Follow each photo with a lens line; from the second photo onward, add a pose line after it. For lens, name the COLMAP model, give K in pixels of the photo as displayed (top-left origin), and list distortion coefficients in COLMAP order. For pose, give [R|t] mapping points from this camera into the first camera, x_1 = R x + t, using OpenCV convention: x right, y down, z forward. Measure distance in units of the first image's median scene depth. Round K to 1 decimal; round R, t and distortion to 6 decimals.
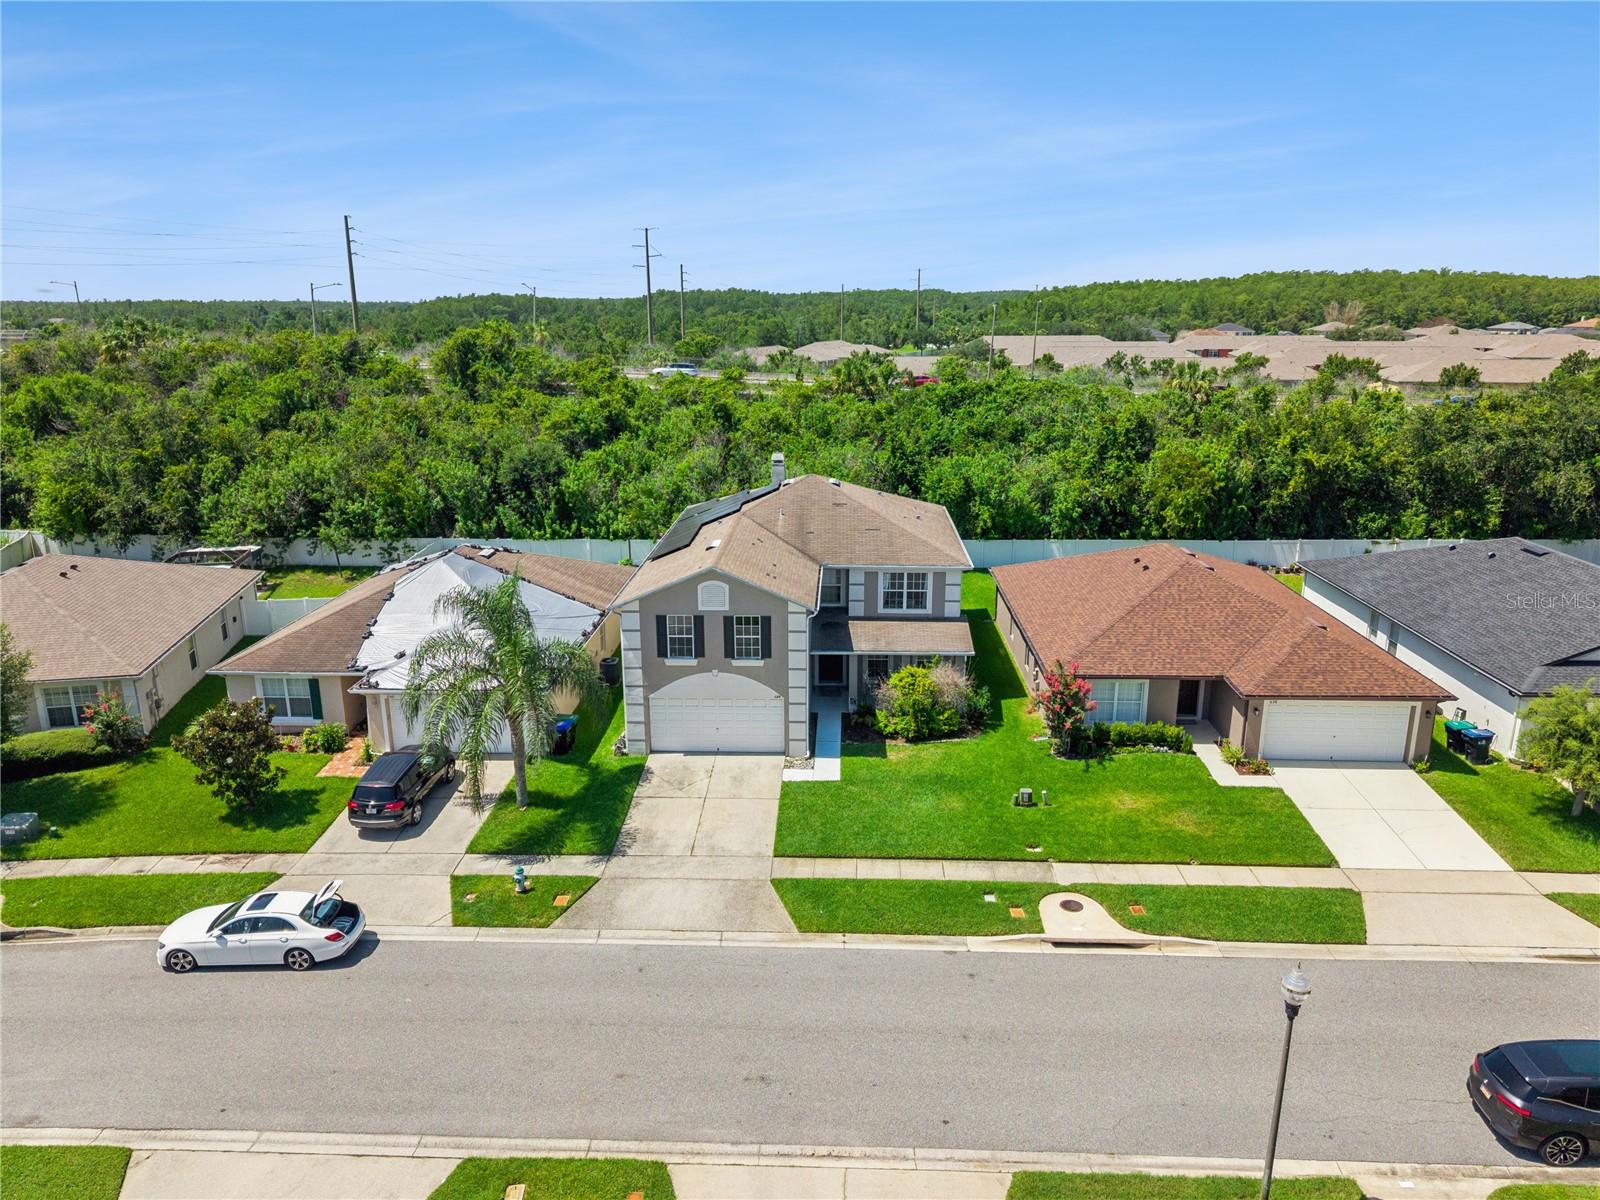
lens RADIAL K [[1087.1, 0, 800.0], [0, 1087.1, 600.0], [0, 0, 1]] dist [0.032915, -0.046071]
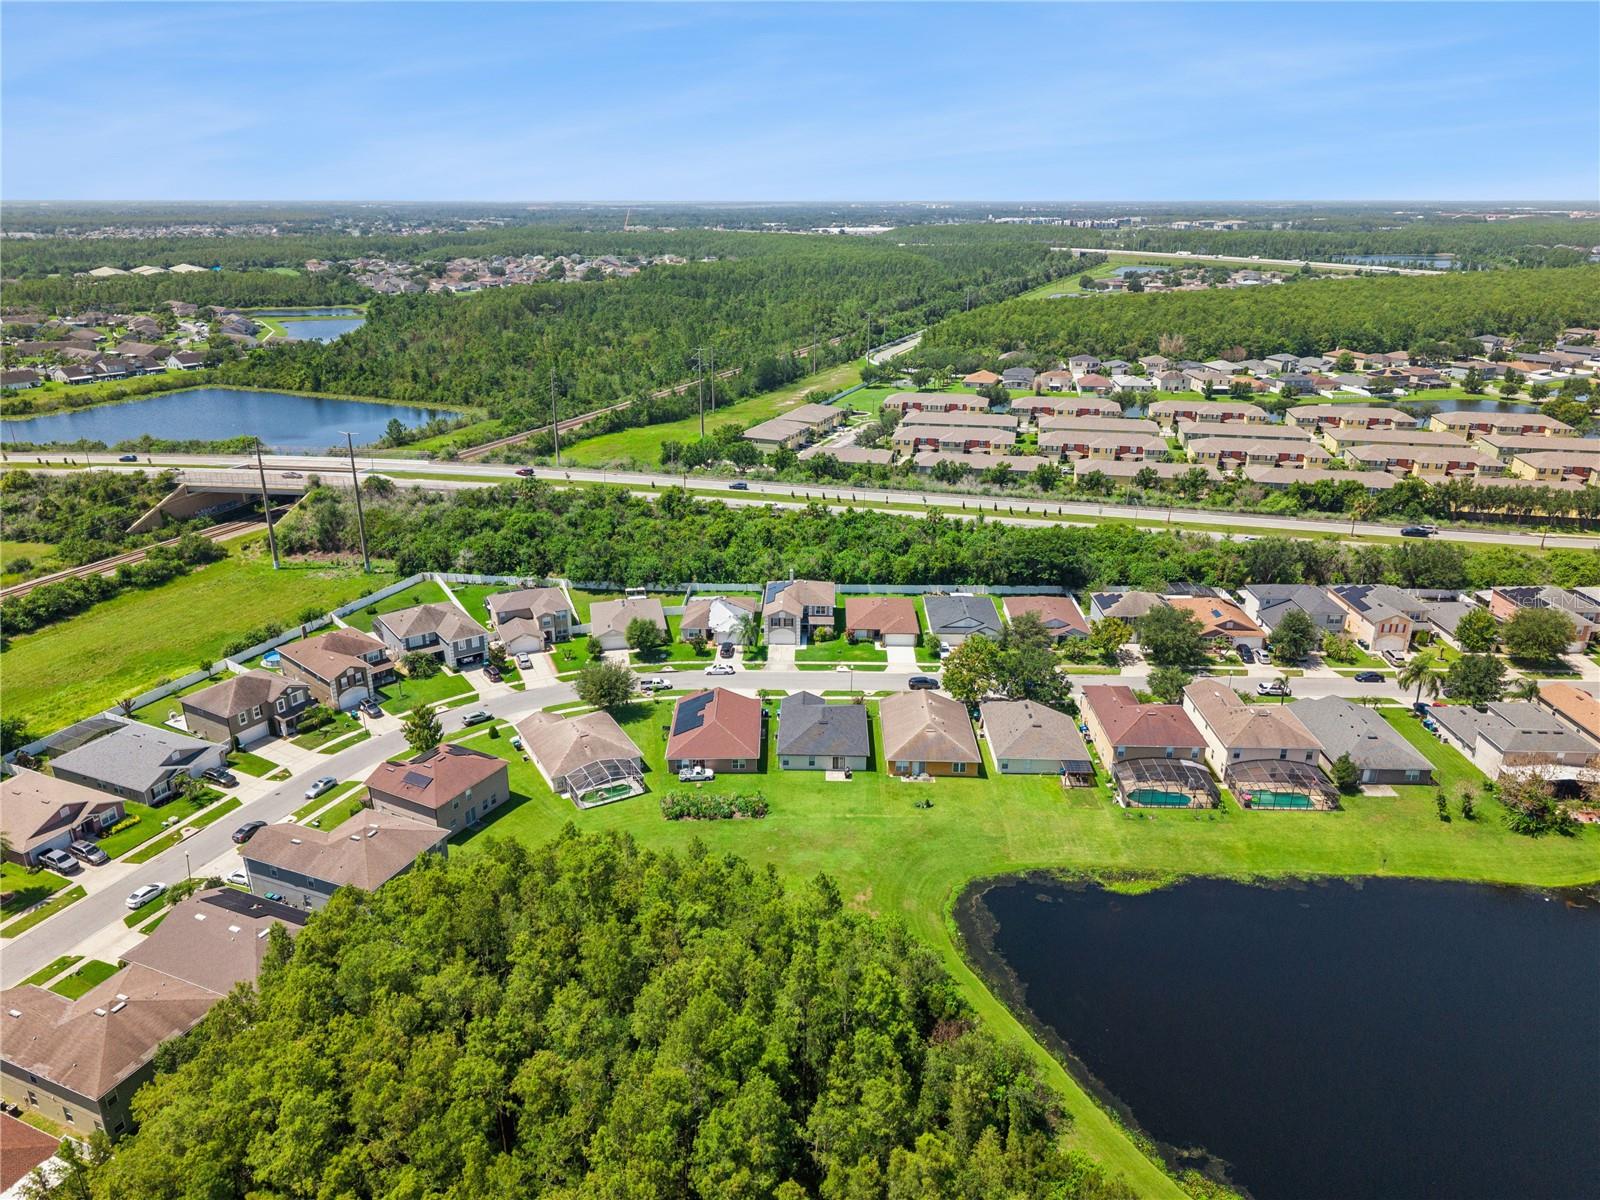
lens RADIAL K [[991.8, 0, 800.0], [0, 991.8, 600.0], [0, 0, 1]] dist [0.033689, -0.000249]
pose [[0.999704, 0.000428, 0.024318, -0.105199], [-0.002451, 0.996528, 0.083217, -0.447350], [-0.024198, -0.083252, 0.996235, -3.573913]]
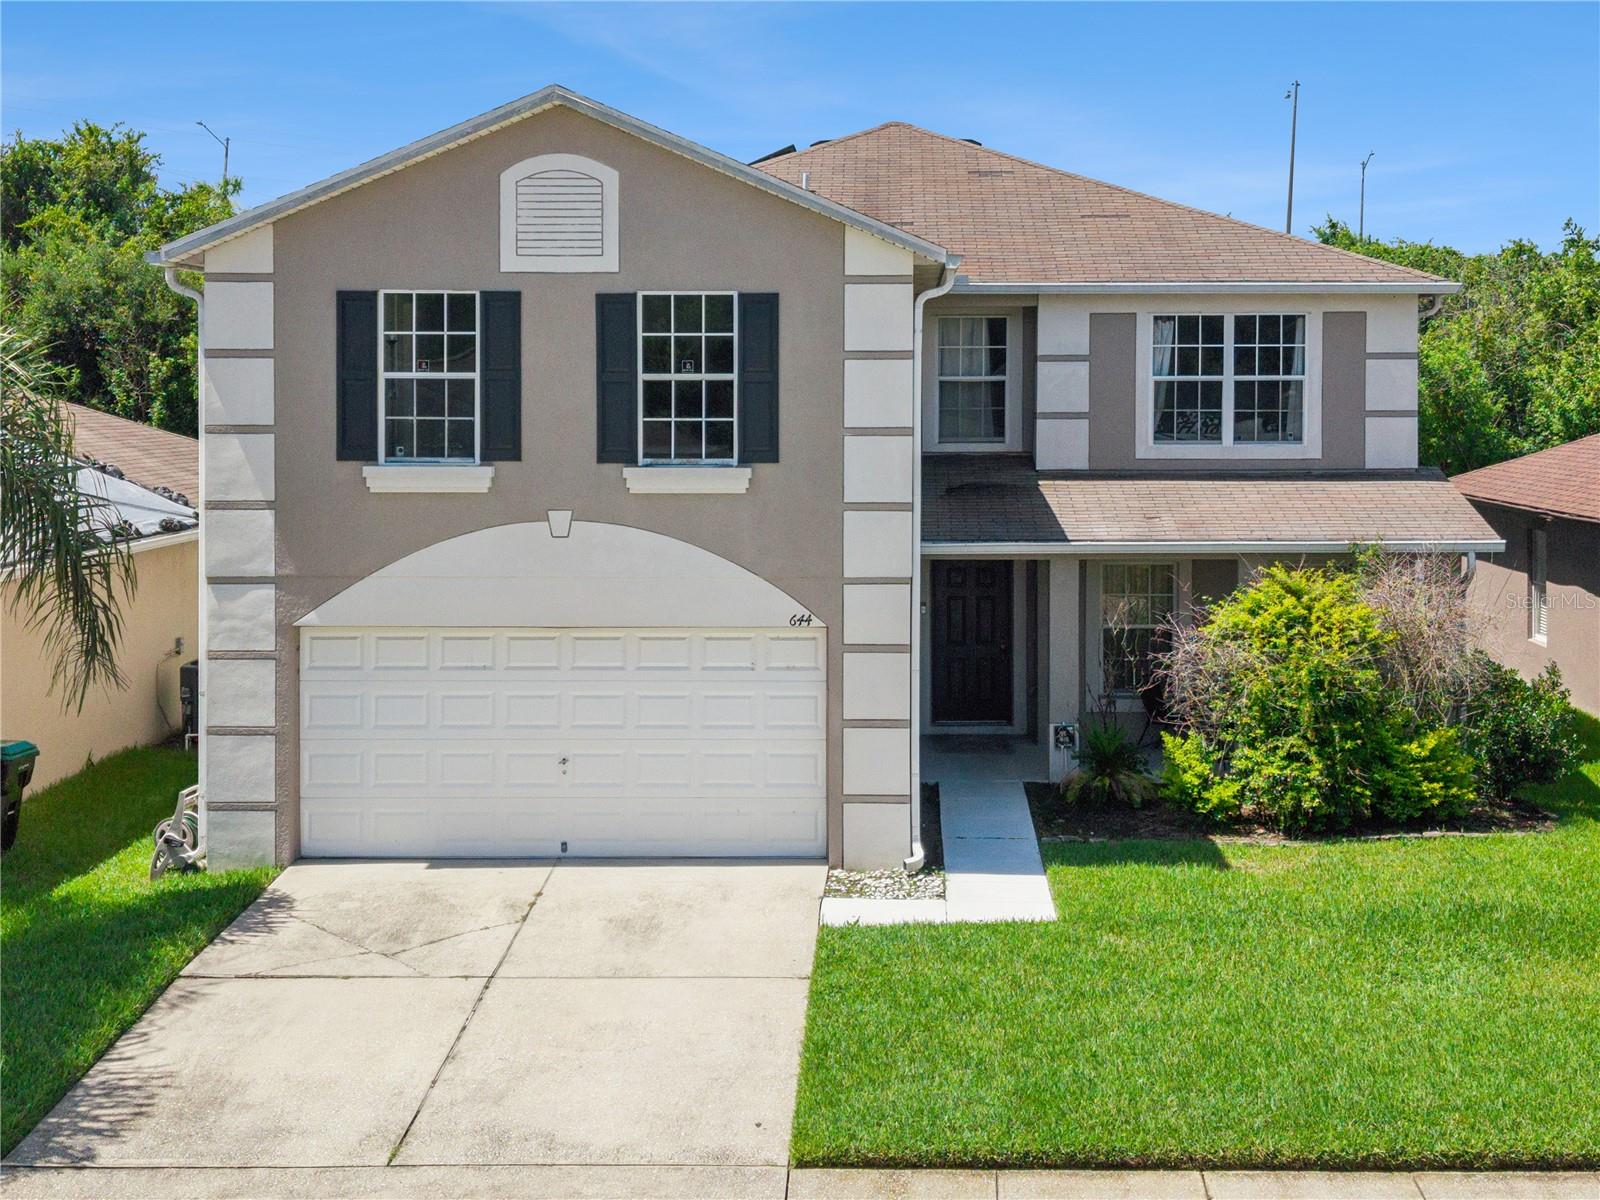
lens RADIAL K [[2231.5, 0, 864.3], [0, 2231.5, 466.9], [0, 0, 1]] dist [0.090575, -0.010572]
pose [[0.999731, 0.005575, 0.022497, -0.016980], [-0.000355, 0.974214, -0.225627, 0.165850], [-0.023175, 0.225558, 0.973954, 0.455784]]
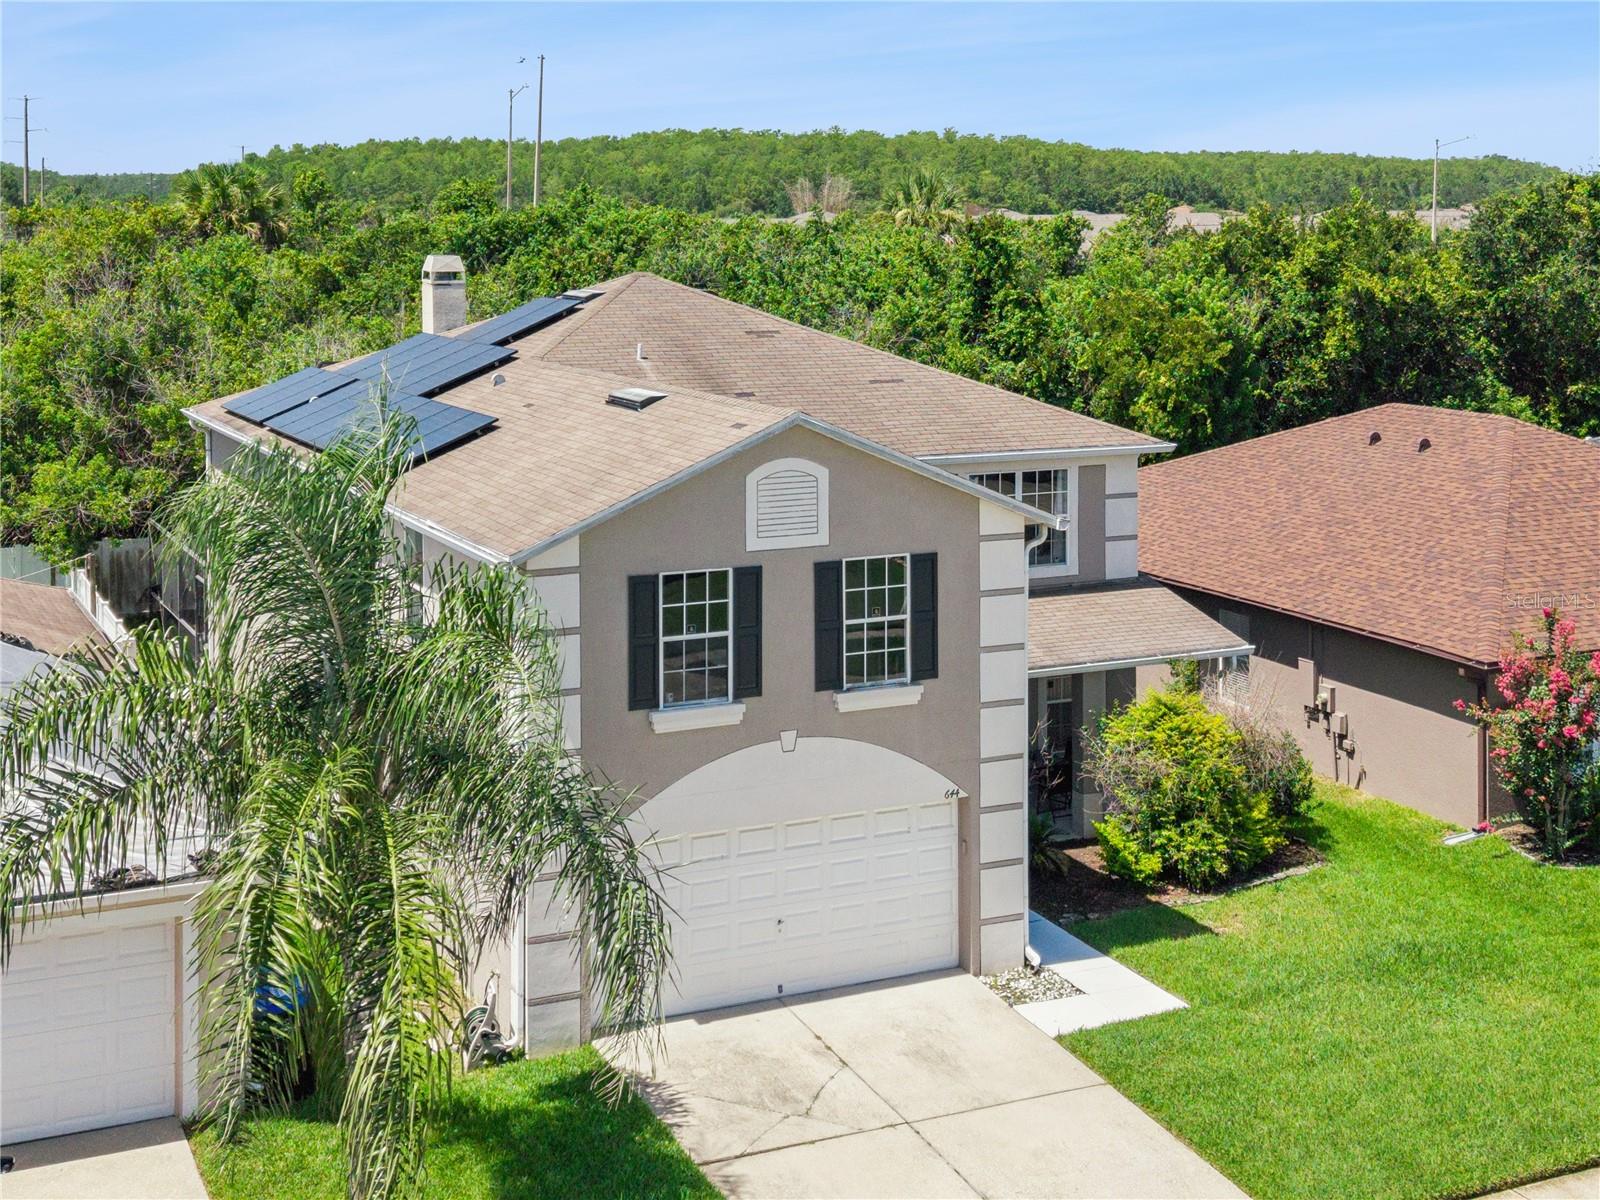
lens RADIAL K [[2182.3, 0, 799.0], [0, 2182.3, 231.0], [0, 0, 1]] dist [0.038319, -0.035652]
pose [[0.888702, -0.003531, 0.458471, -0.366989], [0.118498, 0.967764, -0.222242, 0.062065], [-0.442907, 0.251835, 0.860472, 0.359895]]
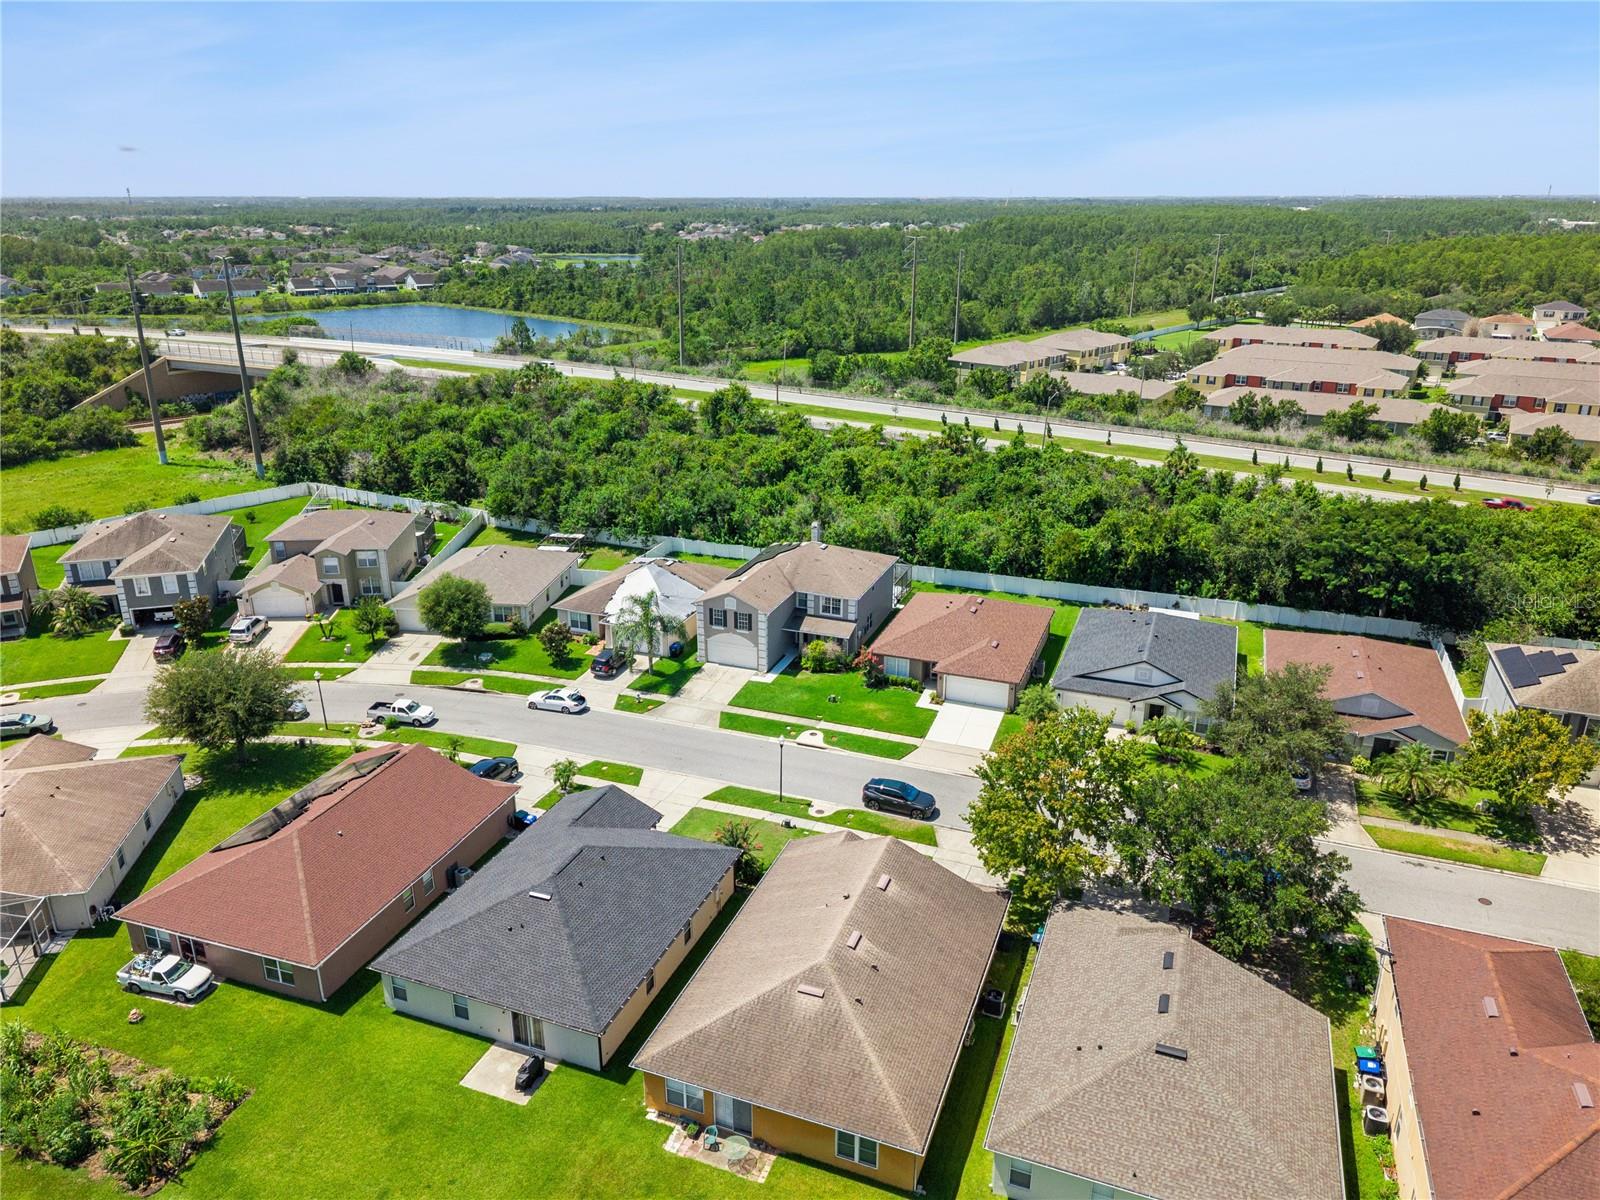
lens RADIAL K [[1087.1, 0, 800.0], [0, 1087.1, 600.0], [0, 0, 1]] dist [0.032915, -0.046071]
pose [[0.951922, 0.115859, -0.283585, 0.729213], [-0.093949, 0.991525, 0.089729, -0.234269], [0.291578, -0.058773, 0.954740, -1.253470]]
